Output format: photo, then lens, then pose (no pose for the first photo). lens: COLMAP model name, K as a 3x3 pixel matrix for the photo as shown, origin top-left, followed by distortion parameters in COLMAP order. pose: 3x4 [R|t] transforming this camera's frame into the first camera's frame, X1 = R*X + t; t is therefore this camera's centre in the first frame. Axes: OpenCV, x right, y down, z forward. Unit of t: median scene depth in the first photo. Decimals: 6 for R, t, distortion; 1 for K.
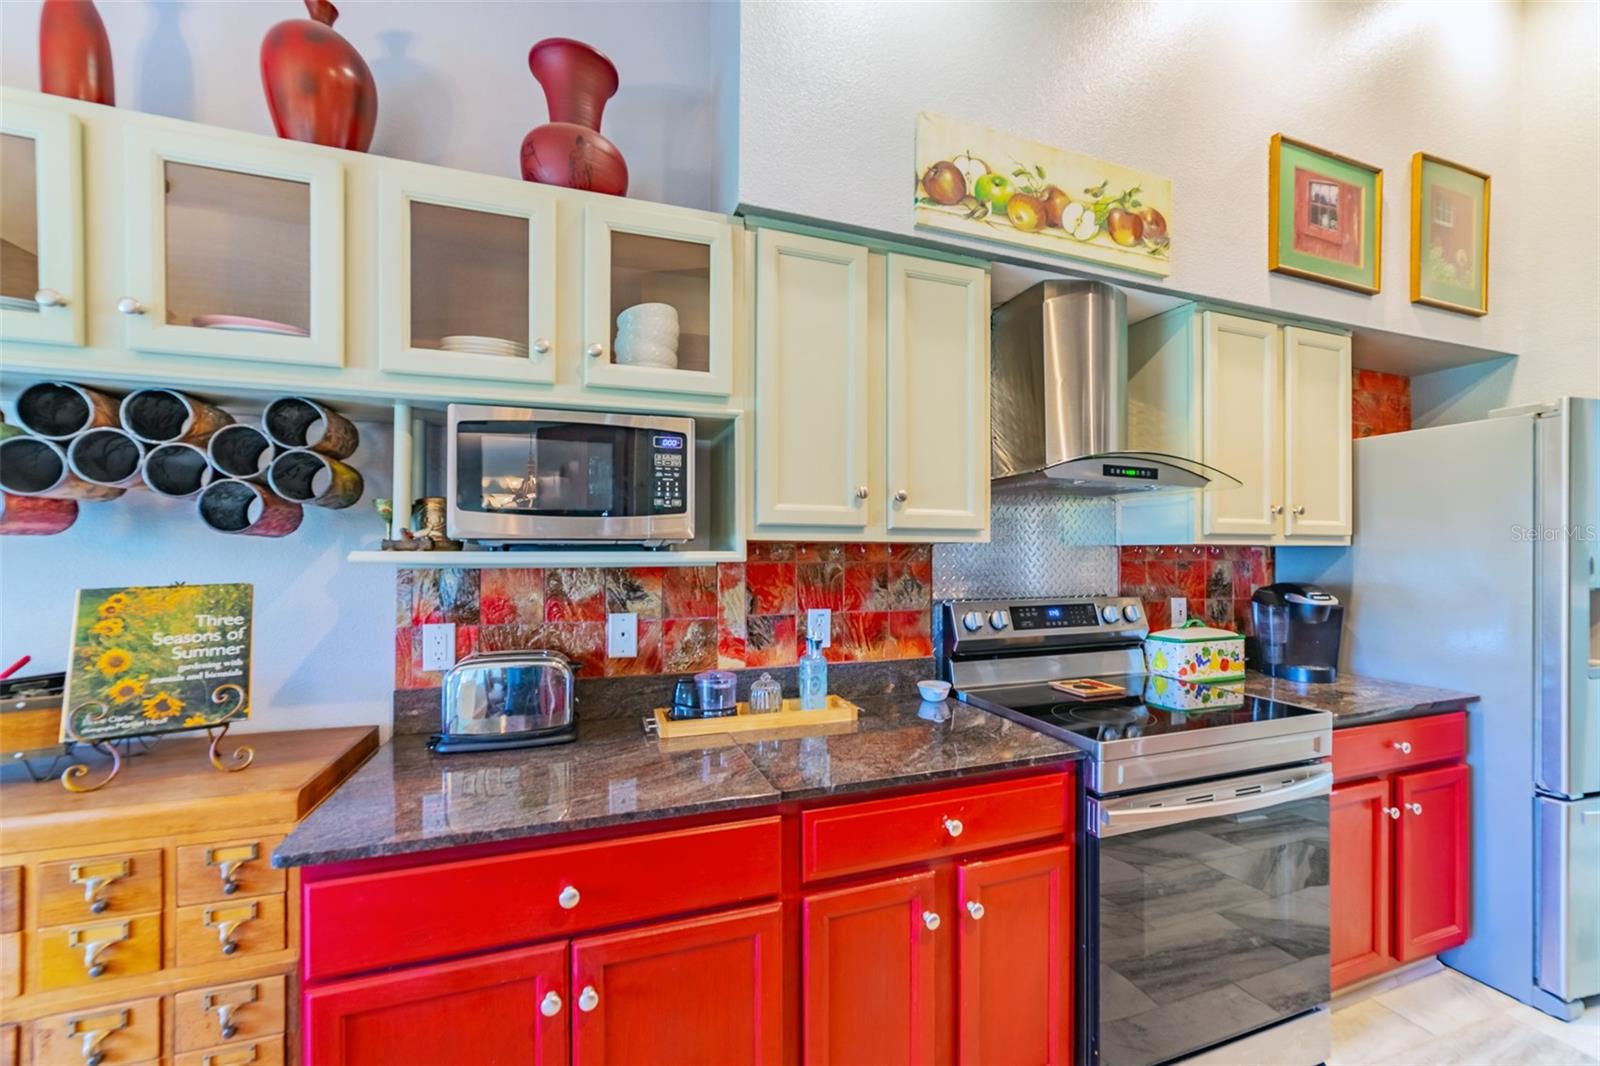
lens RADIAL K [[611.1, 0, 805.7], [0, 611.1, 550.4], [0, 0, 1]] dist [-0.009653, 0.000111]
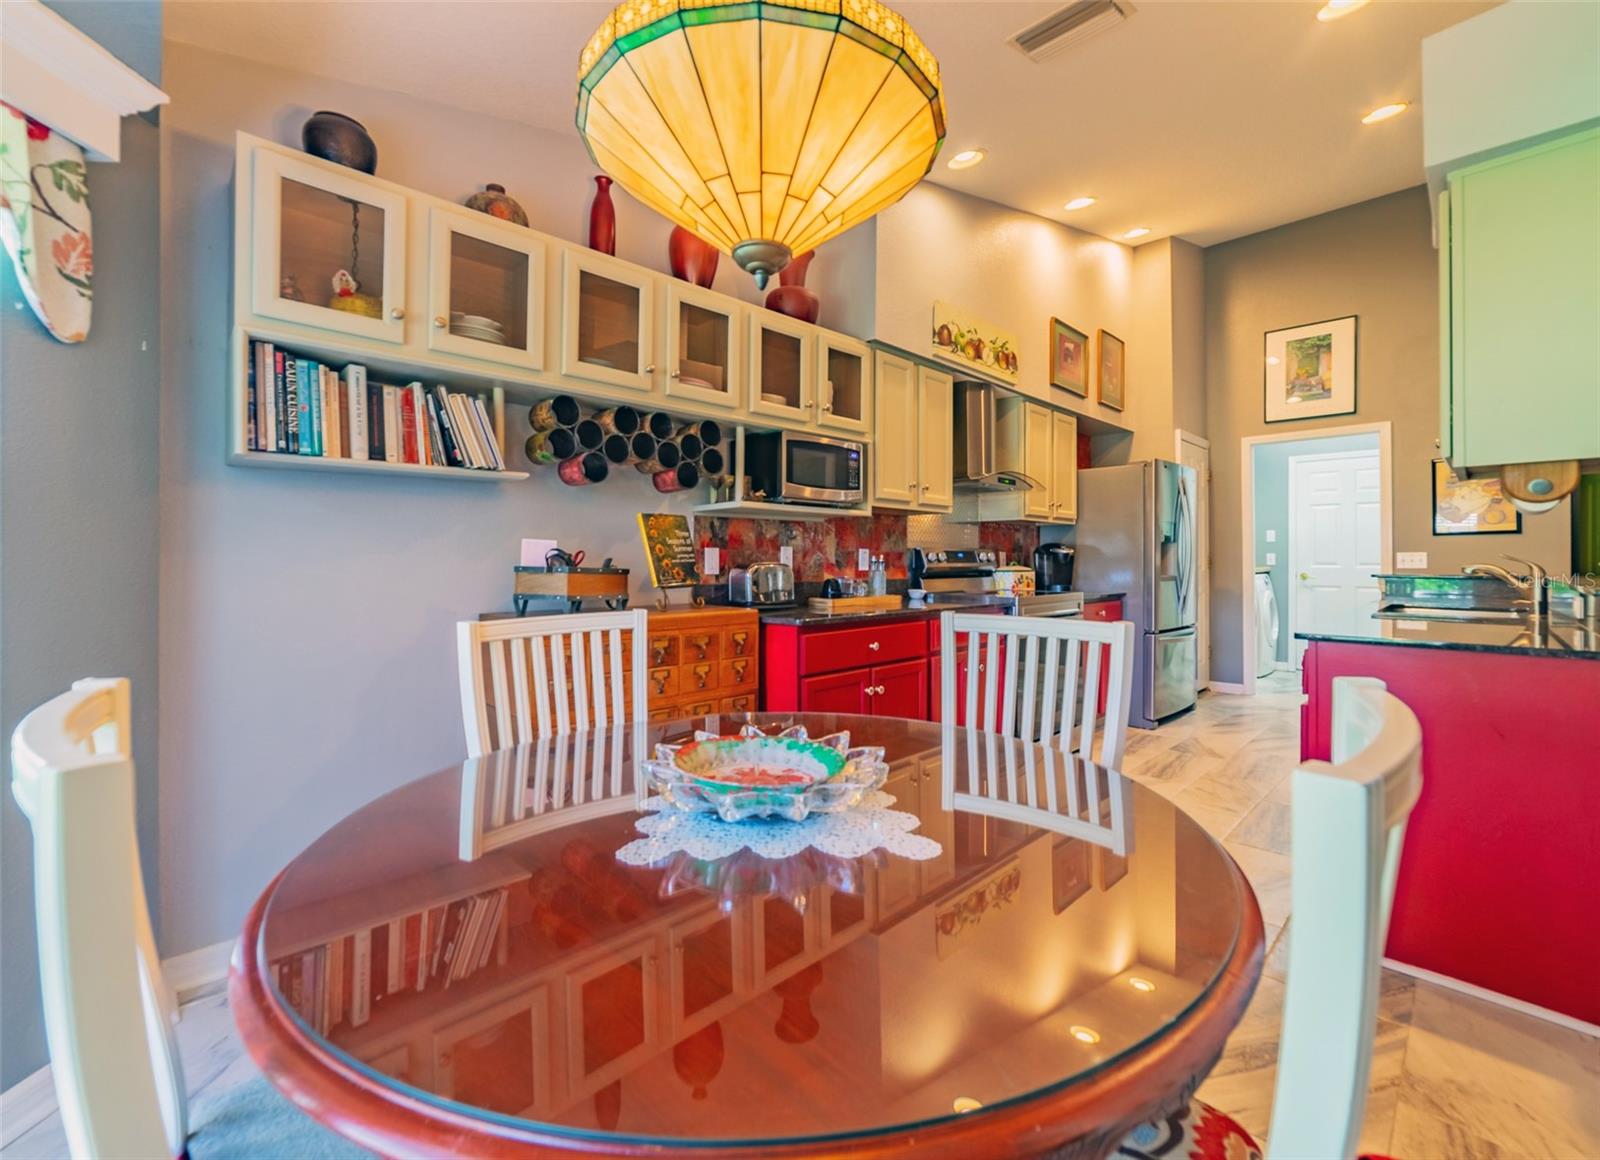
lens RADIAL K [[676.8, 0, 815.9], [0, 676.8, 540.6], [0, 0, 1]] dist [-0.000076, 0.000164]
pose [[0.899637, 0.016192, 0.436339, -0.989402], [-0.009146, 0.999792, -0.018244, 0.112496], [-0.436543, 0.012422, 0.899598, -0.732098]]
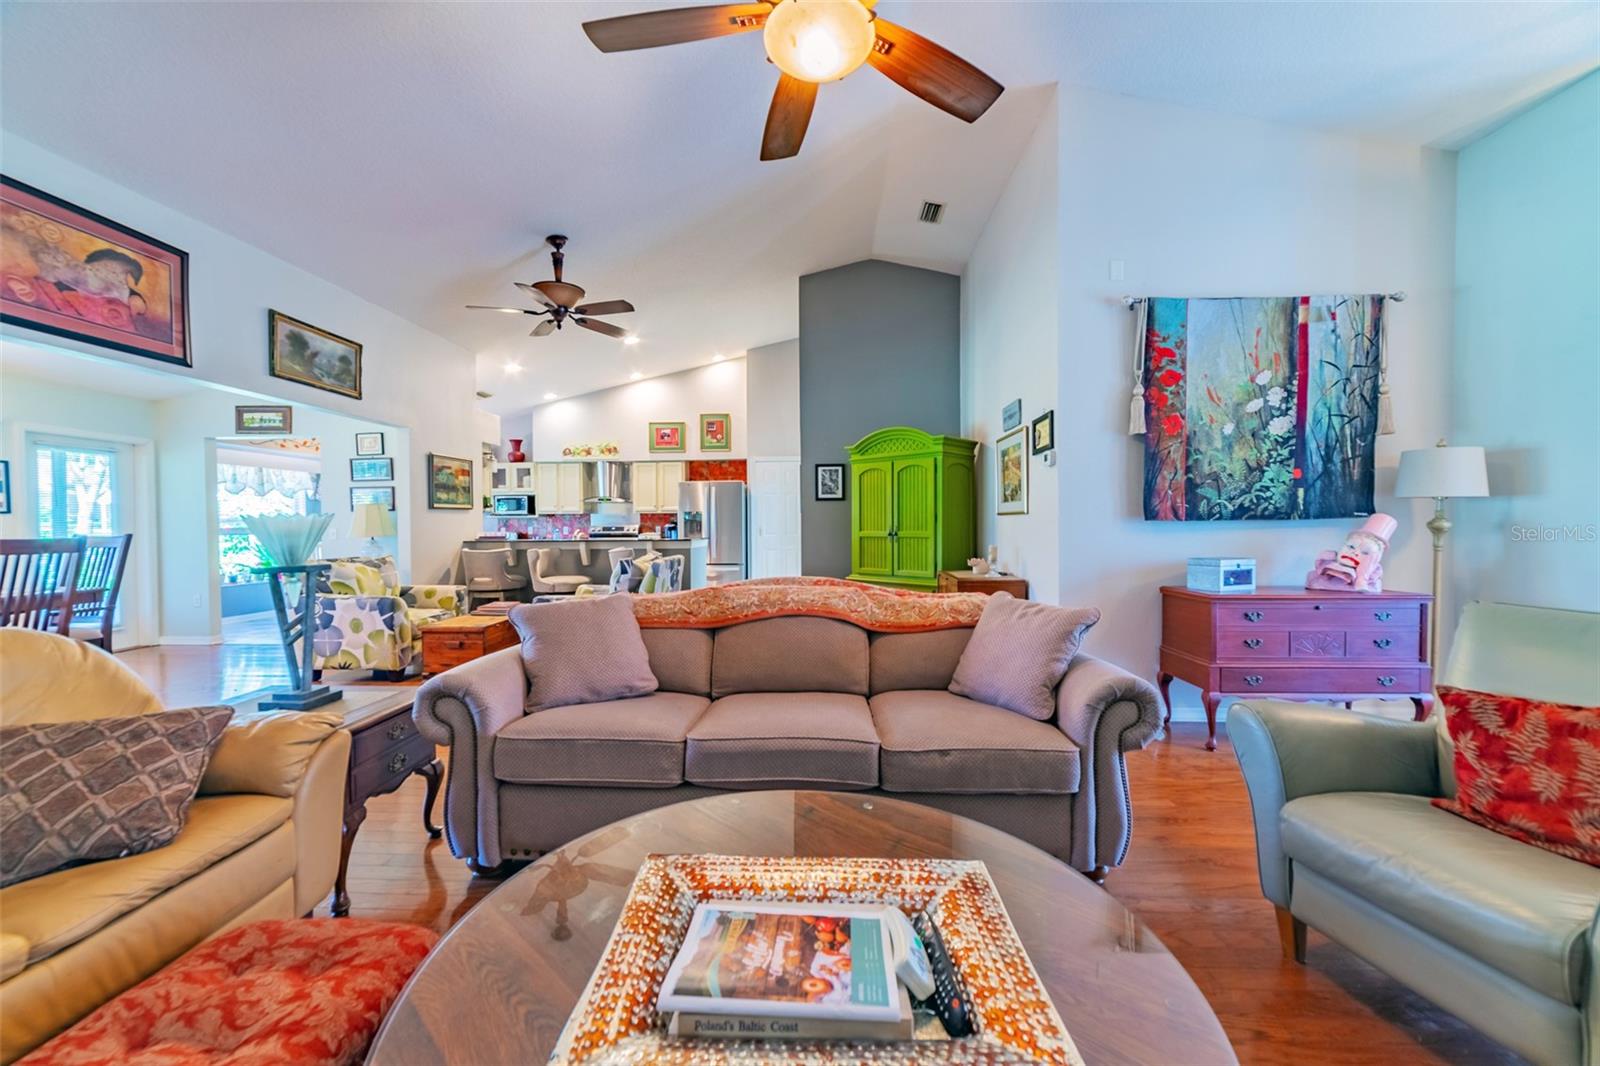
lens RADIAL K [[617.5, 0, 800.0], [0, 617.5, 533.0], [0, 0, 1]] dist [-0.024104, 0.011046]
pose [[0.927040, 0.000394, -0.374962, 3.920898], [0.007460, 0.999782, 0.019492, 0.065093], [0.374888, -0.020867, 0.926835, -3.164462]]
